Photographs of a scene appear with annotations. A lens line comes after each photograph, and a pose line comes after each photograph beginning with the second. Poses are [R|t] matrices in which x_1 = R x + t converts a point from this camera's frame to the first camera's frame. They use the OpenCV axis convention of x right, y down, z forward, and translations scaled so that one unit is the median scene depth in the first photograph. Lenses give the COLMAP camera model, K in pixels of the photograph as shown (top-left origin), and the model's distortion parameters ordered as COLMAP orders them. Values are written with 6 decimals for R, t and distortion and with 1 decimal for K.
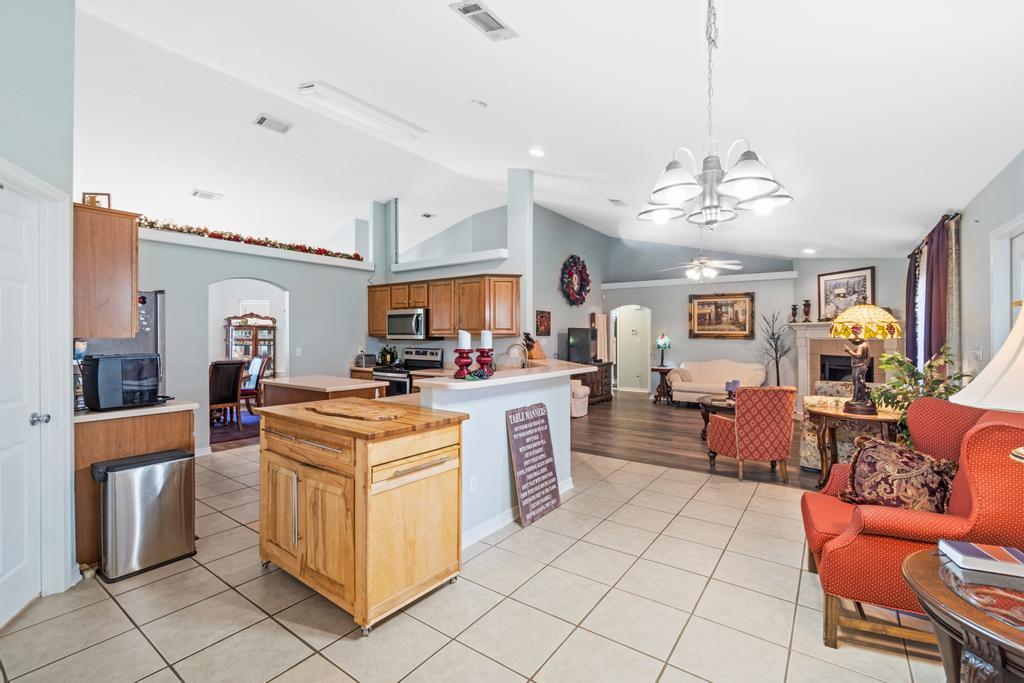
lens RADIAL K [[443.3, 0, 509.7], [0, 443.3, 334.8], [0, 0, 1]] dist [-0.003943, 0.001596]
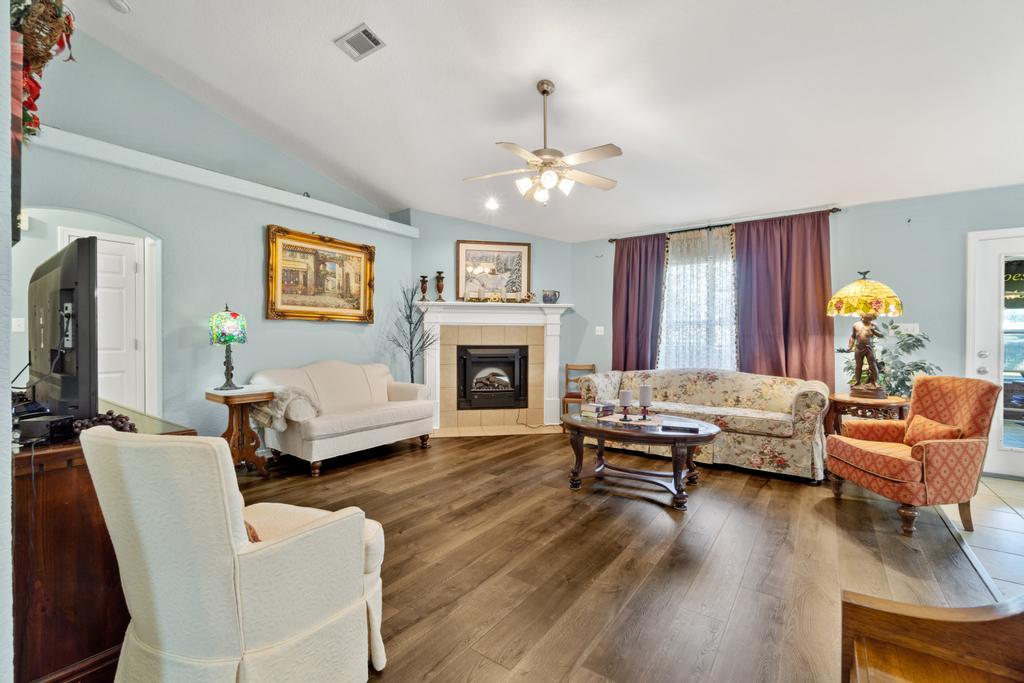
lens RADIAL K [[443.3, 0, 504.8], [0, 443.3, 340.0], [0, 0, 1]] dist [-0.003943, 0.001596]
pose [[-0.000758, -0.008423, 0.999964, -0.069426], [-0.006540, 0.999943, 0.008418, 0.031000], [-0.999978, -0.006534, -0.000813, 0.991724]]
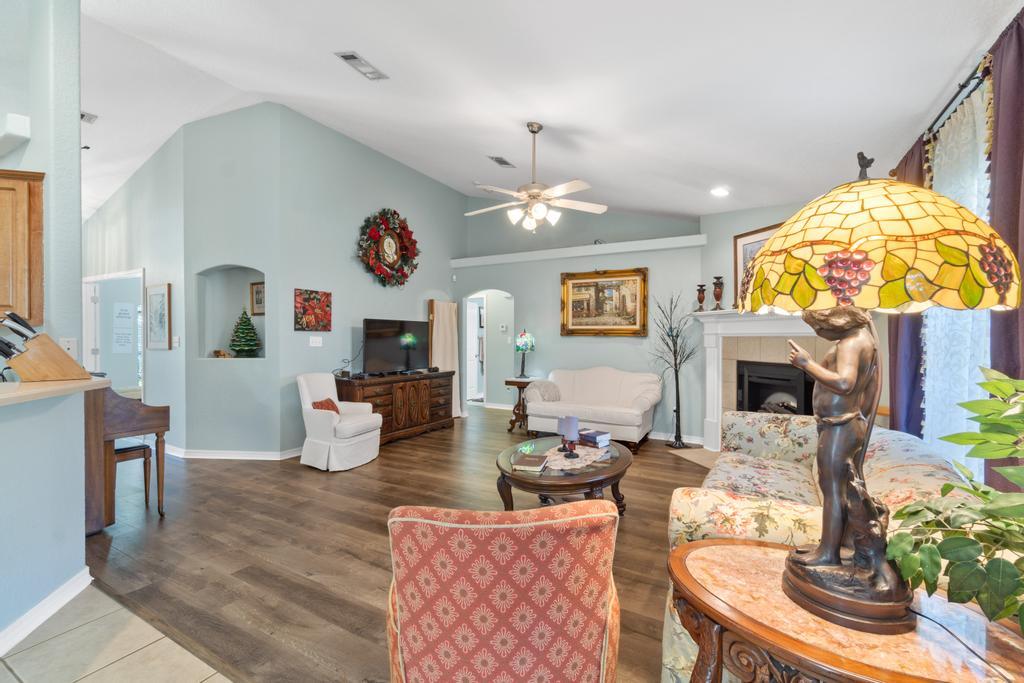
lens RADIAL K [[443.3, 0, 503.8], [0, 443.3, 341.6], [0, 0, 1]] dist [-0.003943, 0.001596]
pose [[0.993732, -0.000345, 0.111786, 0.314490], [-0.000817, 0.999946, 0.010343, 0.011864], [-0.111783, -0.010369, 0.993678, 0.427158]]
